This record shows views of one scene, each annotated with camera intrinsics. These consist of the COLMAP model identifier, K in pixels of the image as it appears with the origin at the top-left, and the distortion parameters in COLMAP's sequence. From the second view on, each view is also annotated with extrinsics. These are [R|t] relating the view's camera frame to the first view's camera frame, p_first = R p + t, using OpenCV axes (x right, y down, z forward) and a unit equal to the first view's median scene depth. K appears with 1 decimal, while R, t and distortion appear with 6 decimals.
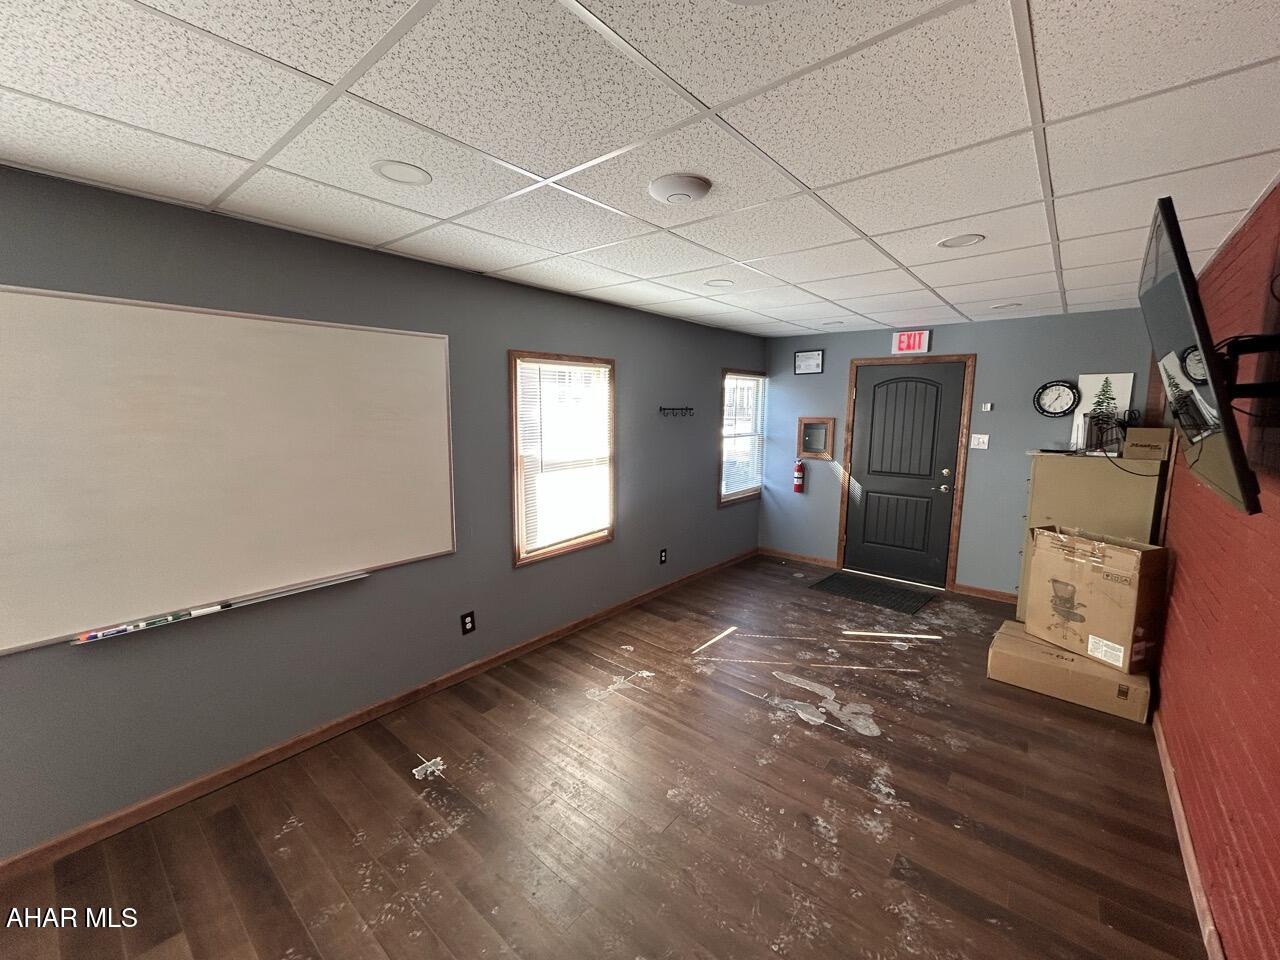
lens RADIAL K [[516.4, 0, 638.7], [0, 516.4, 477.6], [0, 0, 1]] dist [-0.000443, 0.000014]
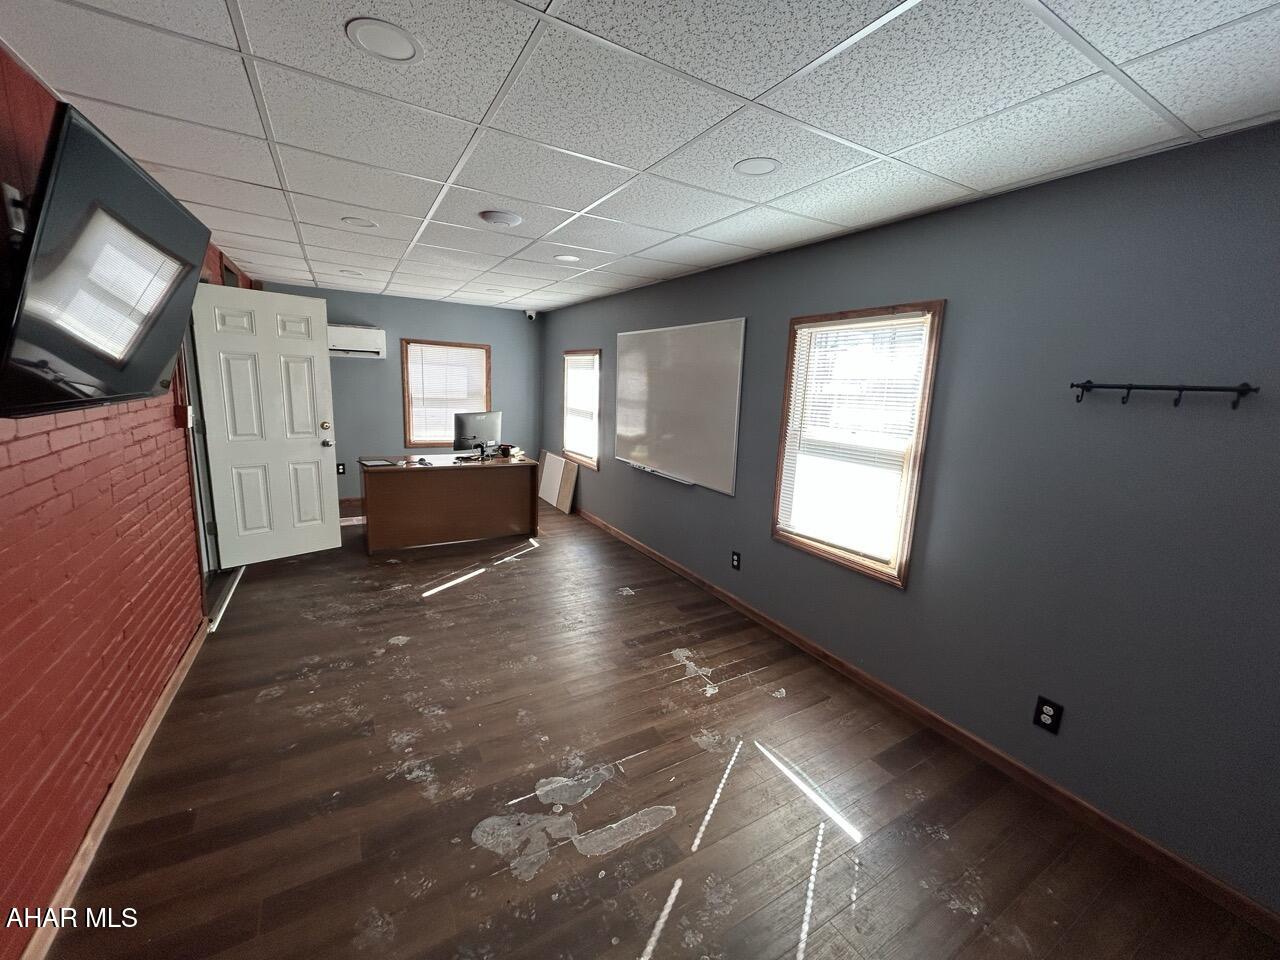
lens RADIAL K [[516.4, 0, 640.3], [0, 516.4, 477.1], [0, 0, 1]] dist [-0.000443, 0.000014]
pose [[-0.336913, 0.151640, -0.929244, 0.905680], [-0.172348, 0.960337, 0.219201, -0.137278], [0.925627, 0.234005, -0.297415, 1.232356]]
